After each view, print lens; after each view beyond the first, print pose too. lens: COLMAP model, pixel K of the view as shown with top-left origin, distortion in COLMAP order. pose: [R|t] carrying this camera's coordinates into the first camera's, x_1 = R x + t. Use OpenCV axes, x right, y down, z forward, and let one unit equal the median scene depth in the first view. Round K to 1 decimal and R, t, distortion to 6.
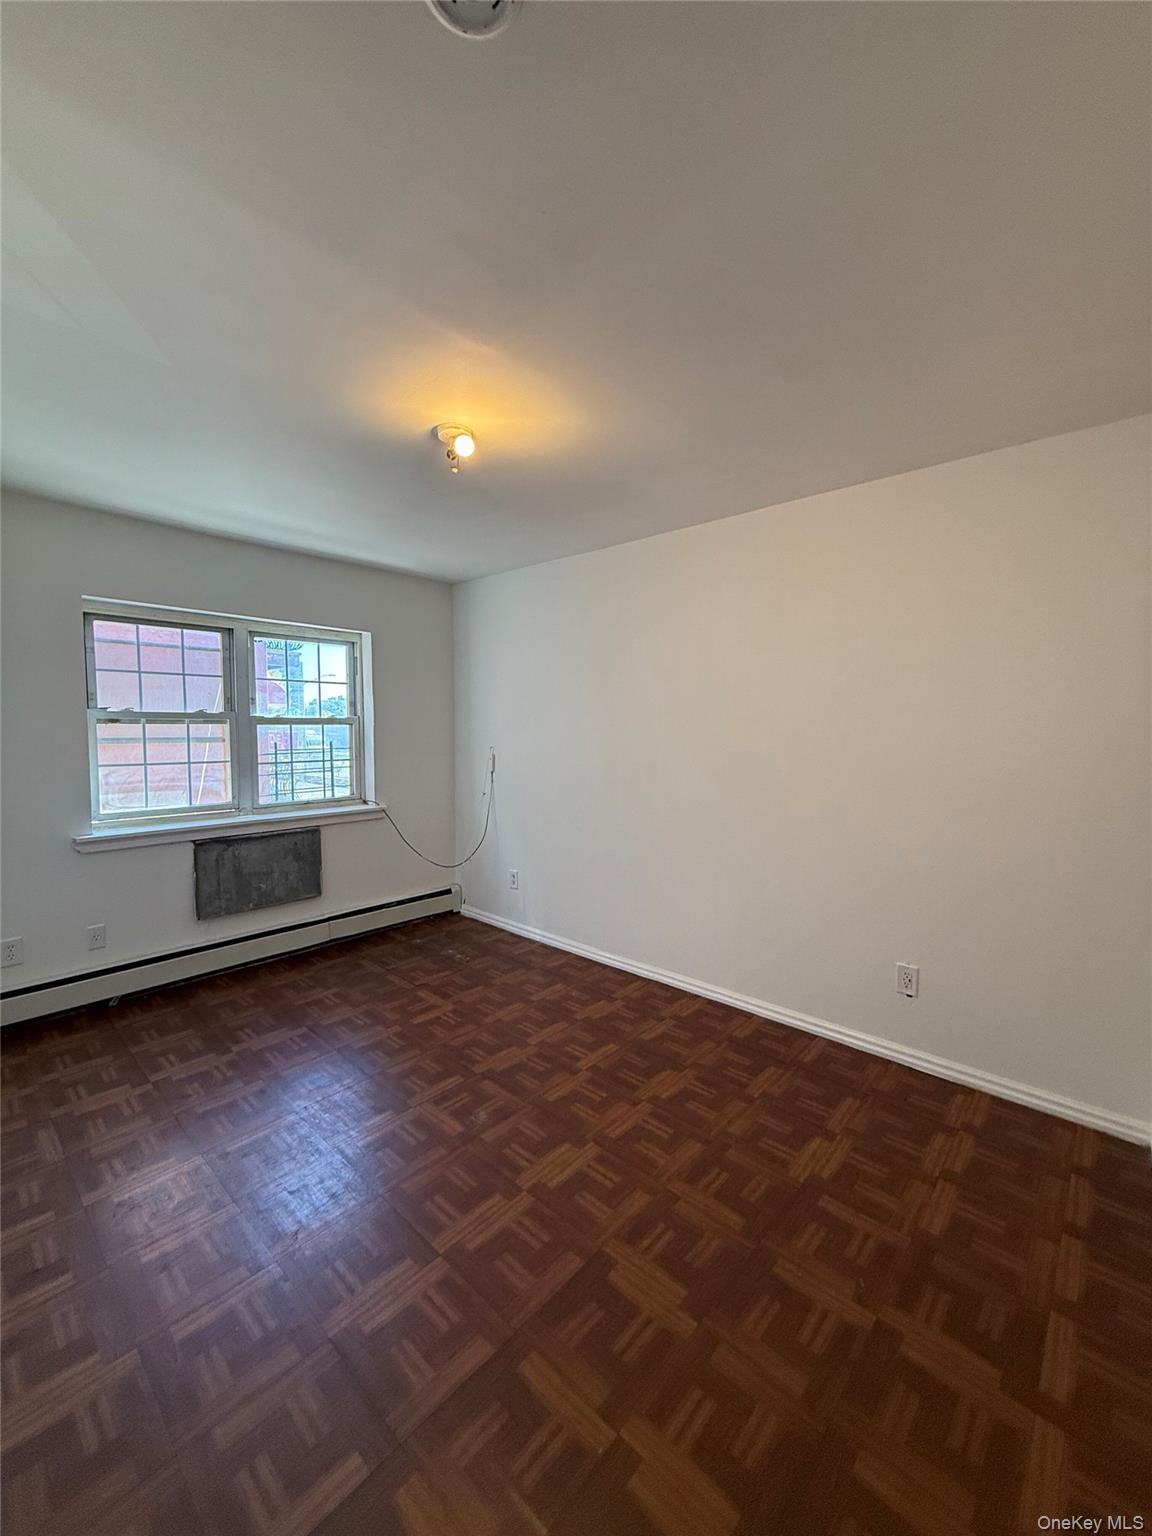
lens RADIAL K [[612.9, 0, 577.1], [0, 612.9, 765.8], [0, 0, 1]] dist [-0.000037, 0.000107]
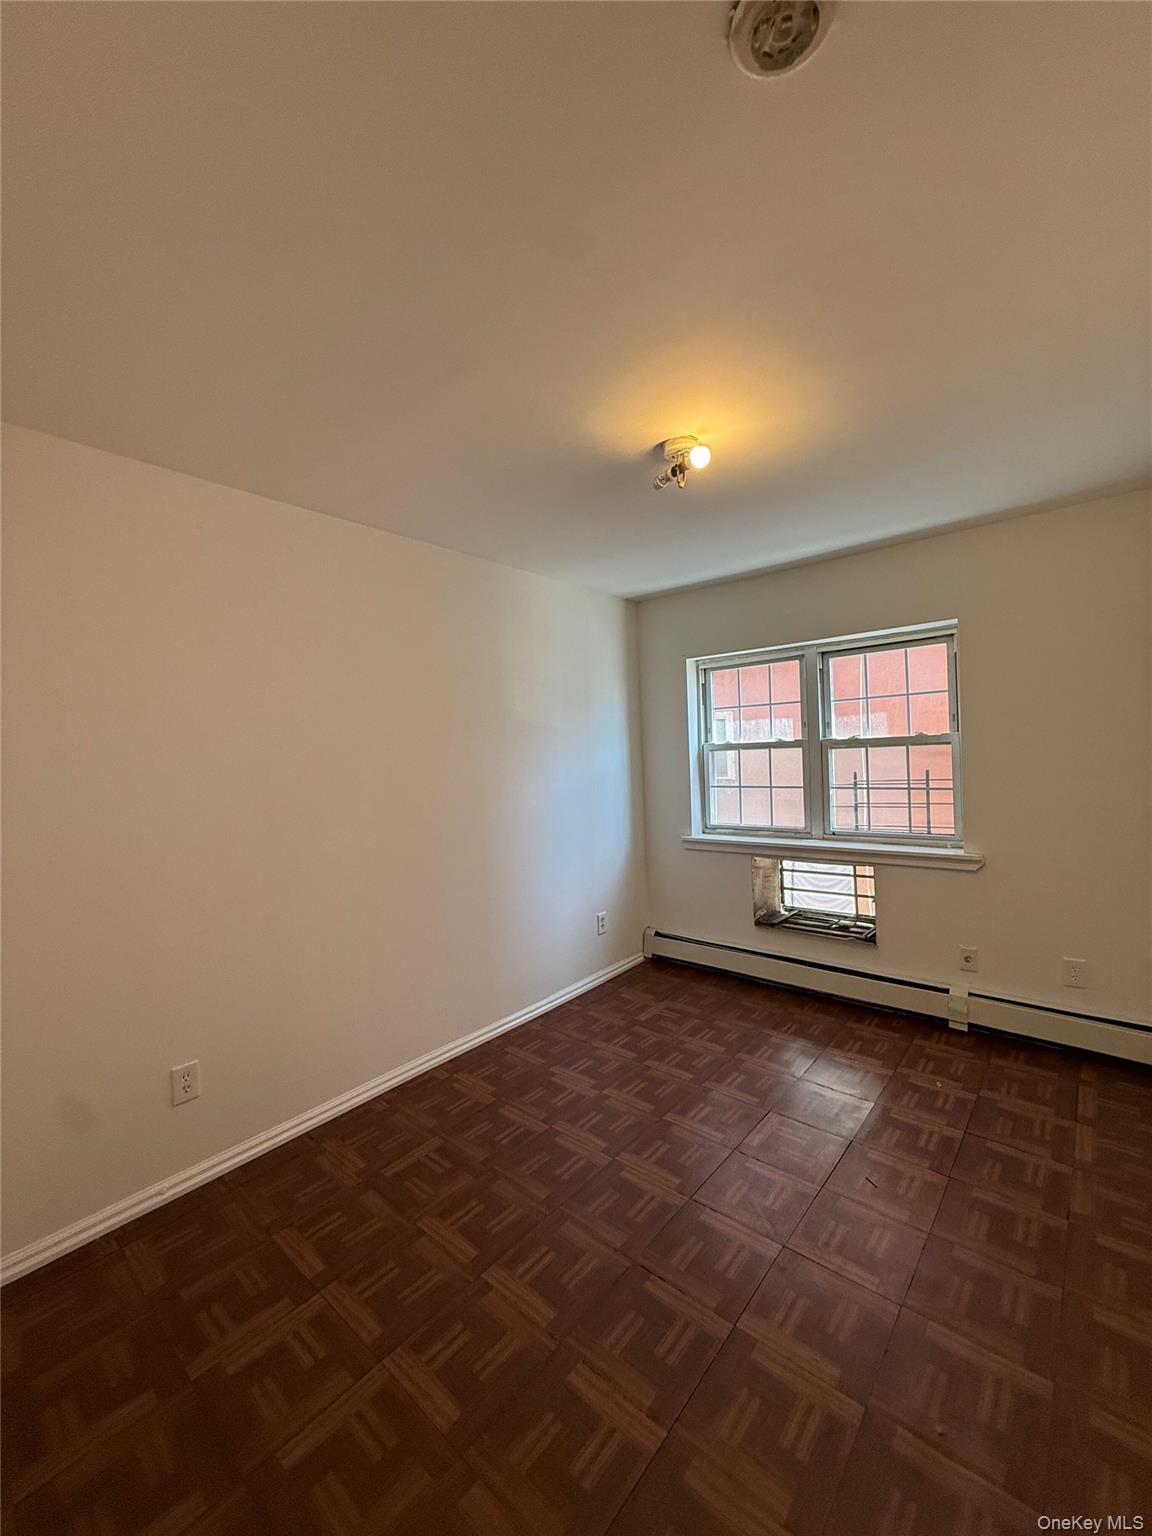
lens RADIAL K [[626.1, 0, 558.3], [0, 626.1, 744.5], [0, 0, 1]] dist [-0.000459, -0.000166]
pose [[0.013287, -0.018049, -0.999749, 0.454364], [-0.052732, 0.998433, -0.018726, -0.032795], [0.998520, 0.052968, 0.012315, 0.573340]]
